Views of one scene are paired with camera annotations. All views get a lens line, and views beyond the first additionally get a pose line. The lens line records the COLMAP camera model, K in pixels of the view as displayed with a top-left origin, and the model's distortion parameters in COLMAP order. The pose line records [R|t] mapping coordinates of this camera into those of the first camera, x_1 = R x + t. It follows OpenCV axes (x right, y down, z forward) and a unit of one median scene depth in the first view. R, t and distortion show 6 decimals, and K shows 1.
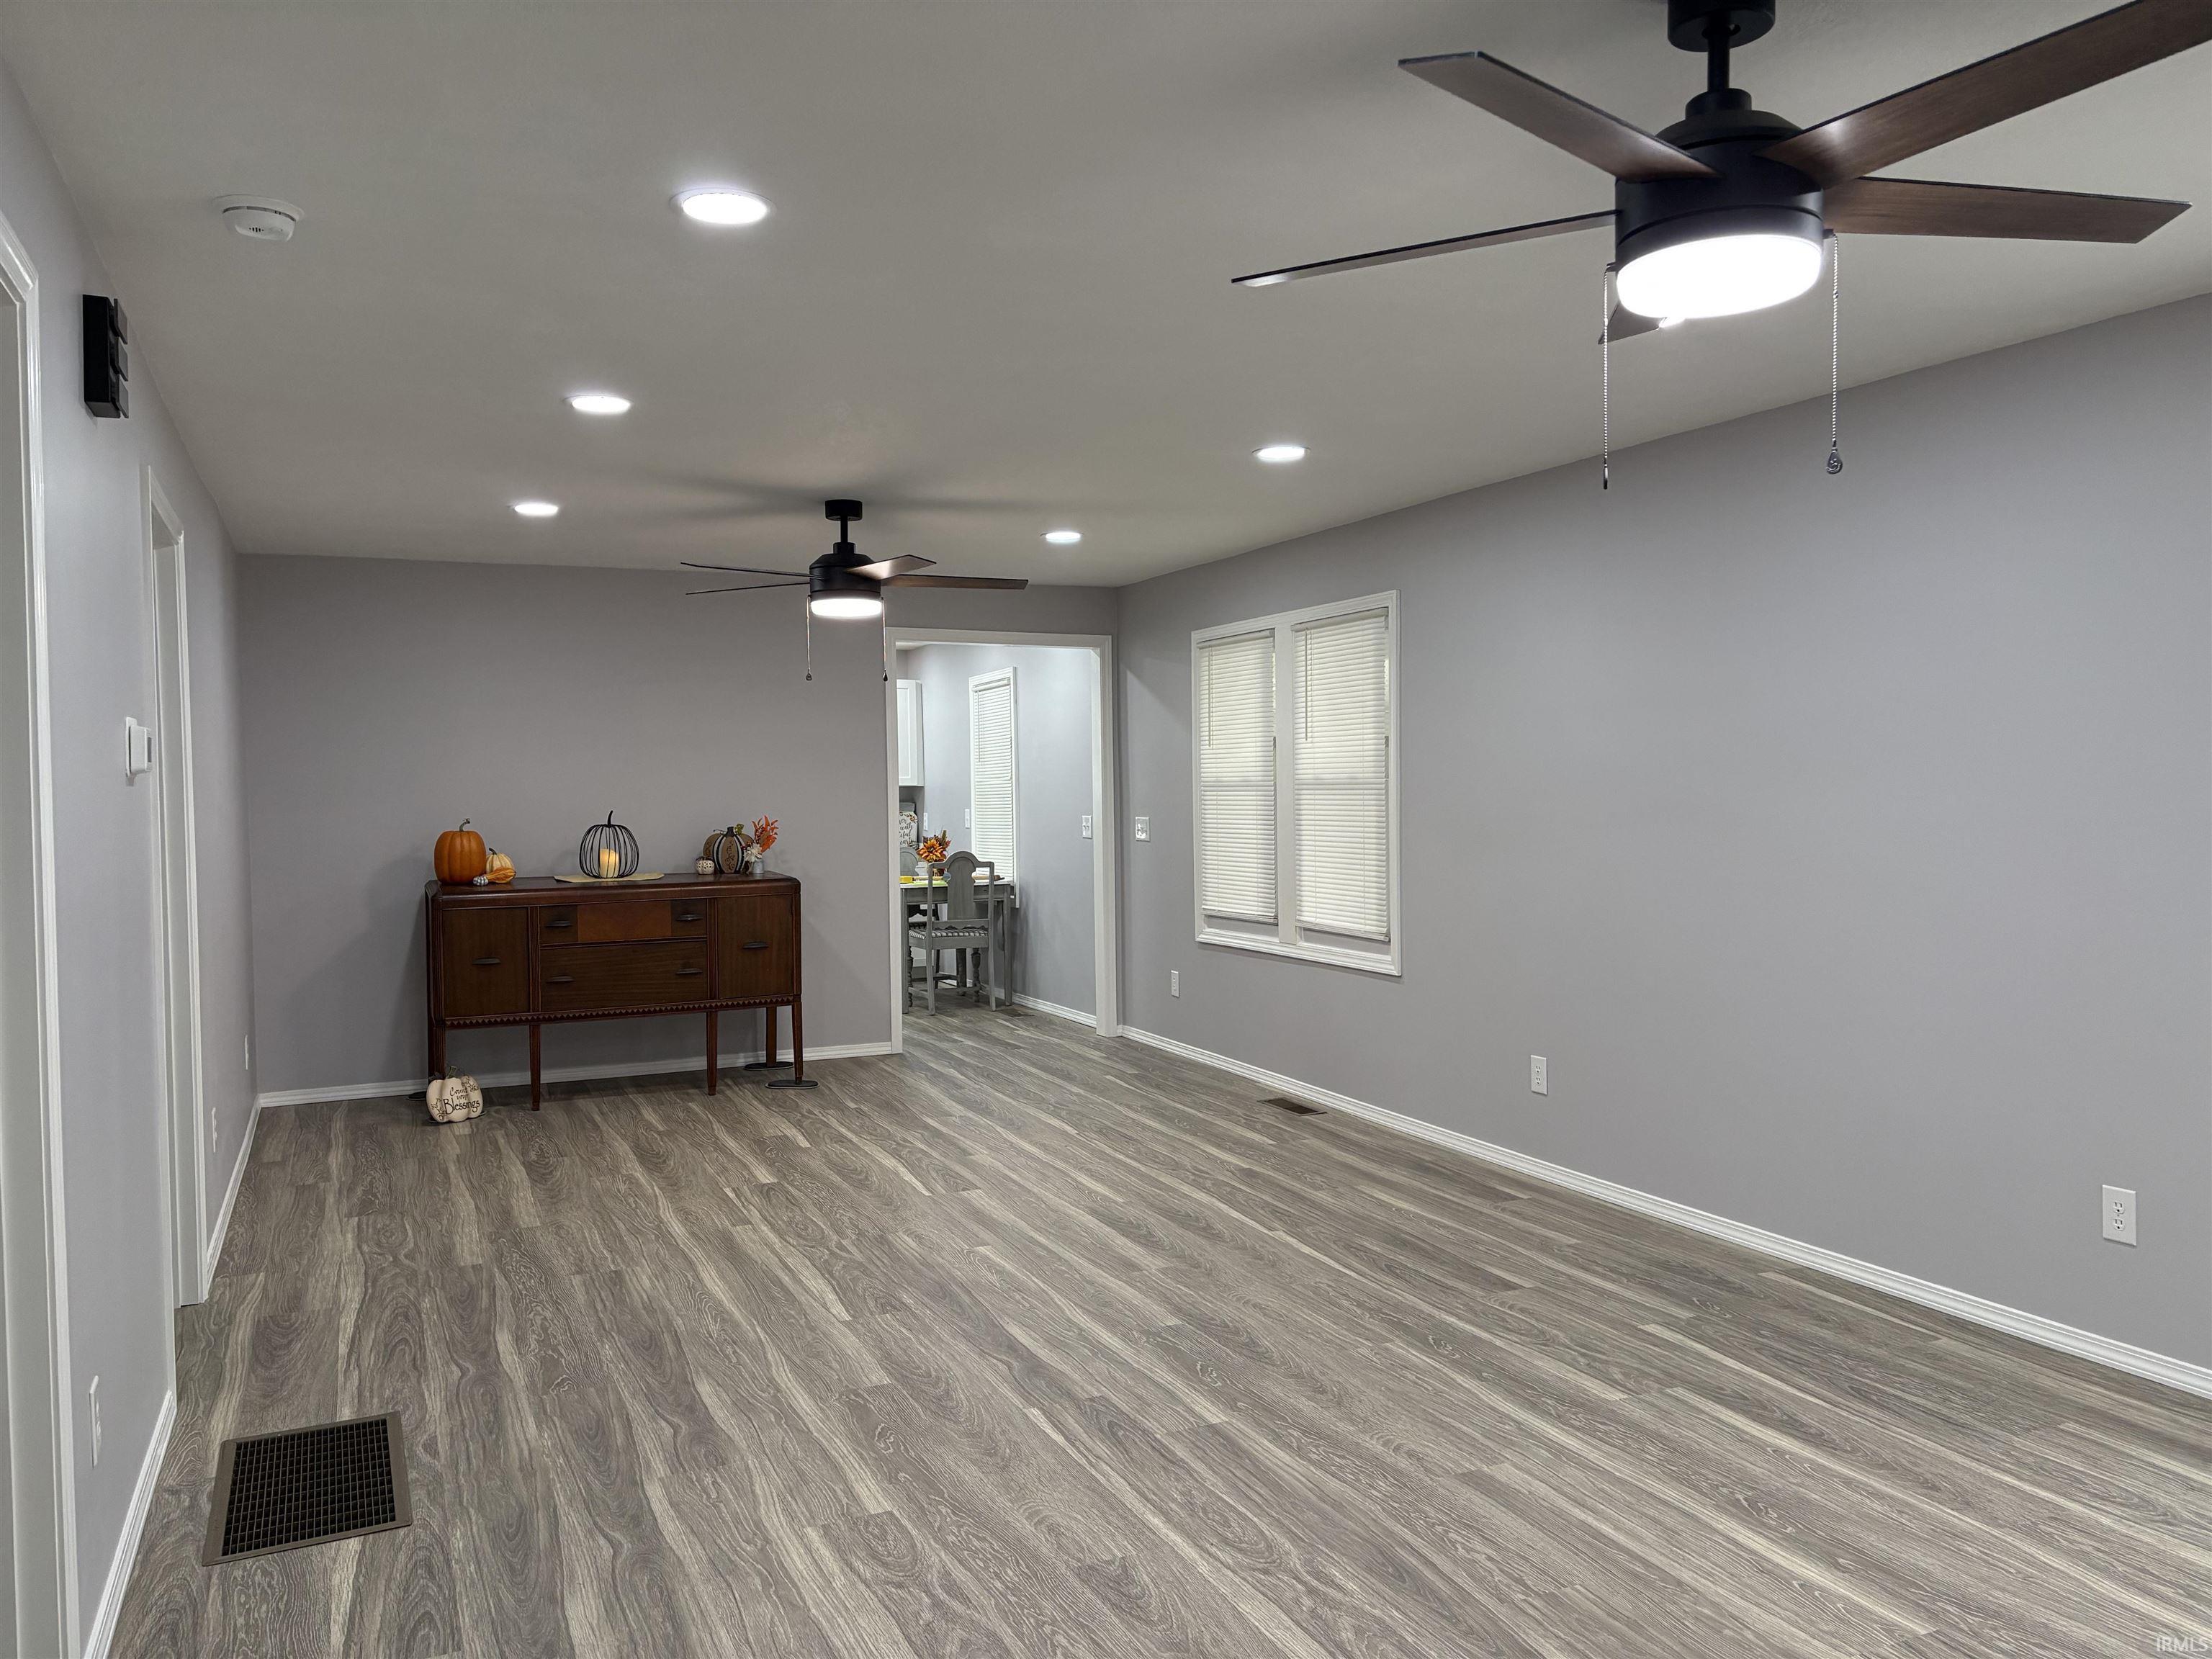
lens RADIAL K [[1654.4, 0, 1106.5], [0, 1654.4, 825.6], [0, 0, 1]] dist [0.011048, 0.001876]
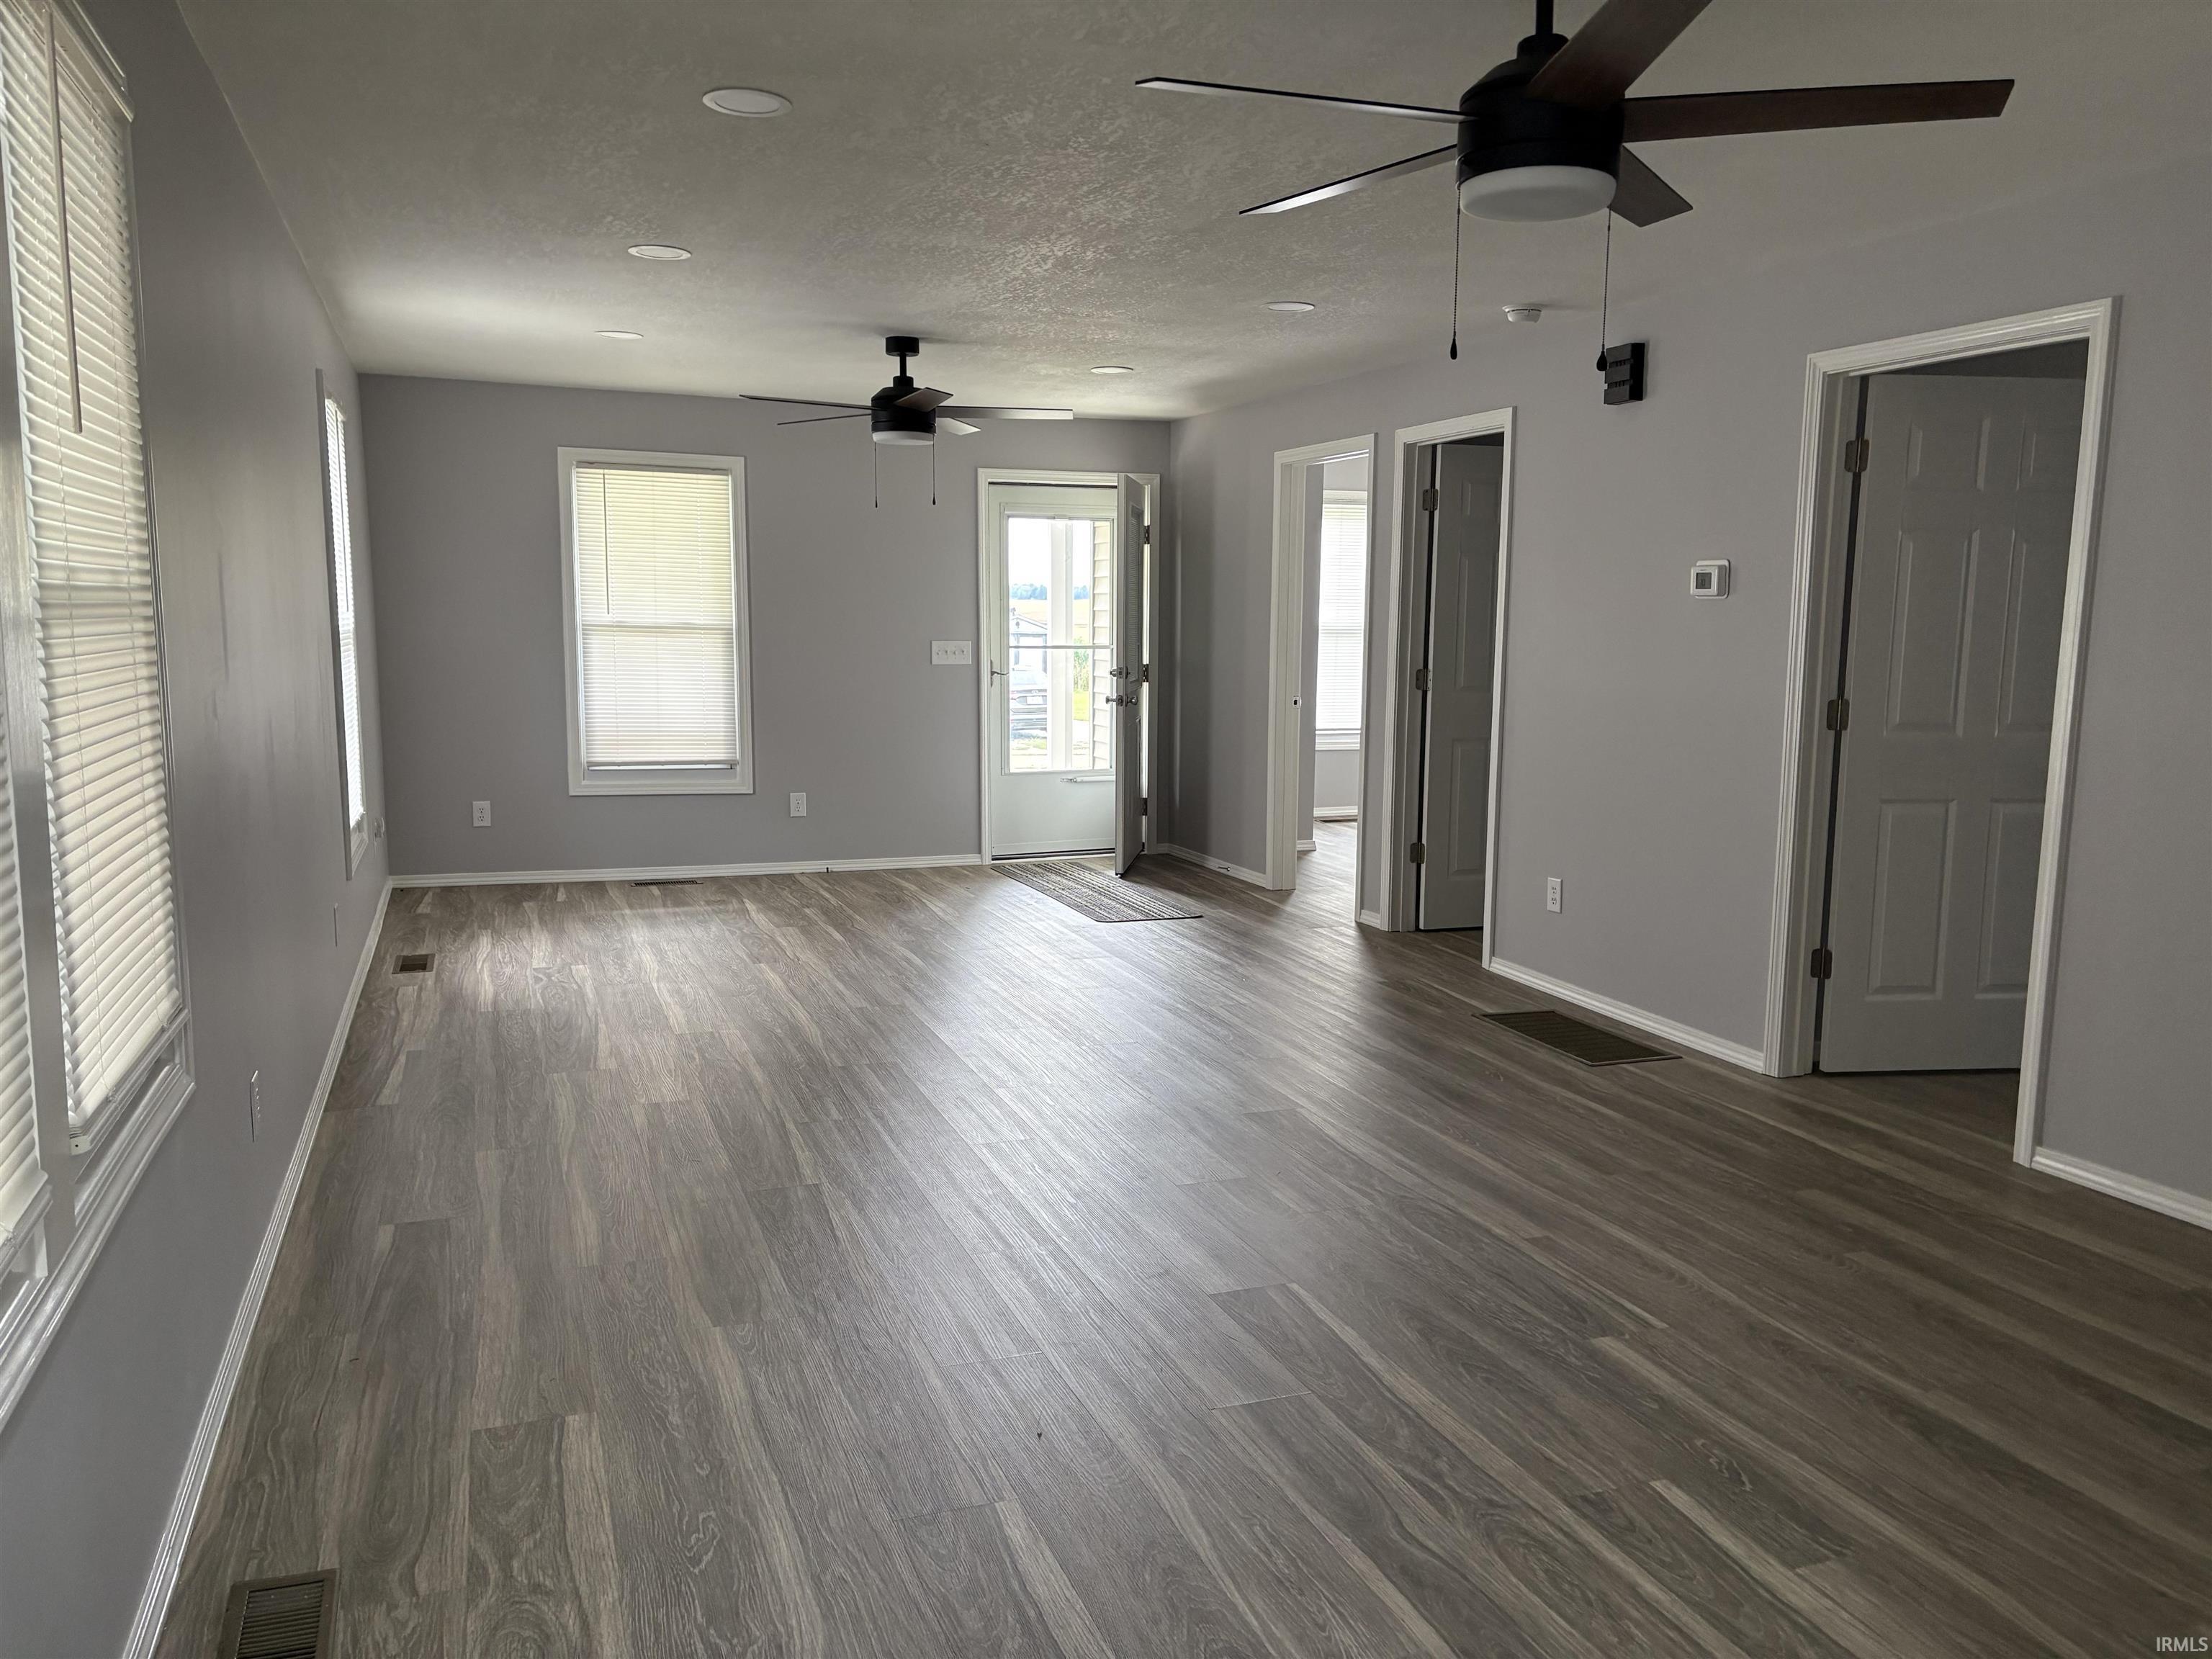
lens RADIAL K [[1654.4, 0, 1104.6], [0, 1654.4, 833.8], [0, 0, 1]] dist [0.011048, 0.001876]
pose [[-0.997642, -0.004838, 0.068456, -0.086793], [0.006025, 0.987485, 0.157595, -0.039439], [-0.068362, 0.157636, -0.985128, 1.713256]]
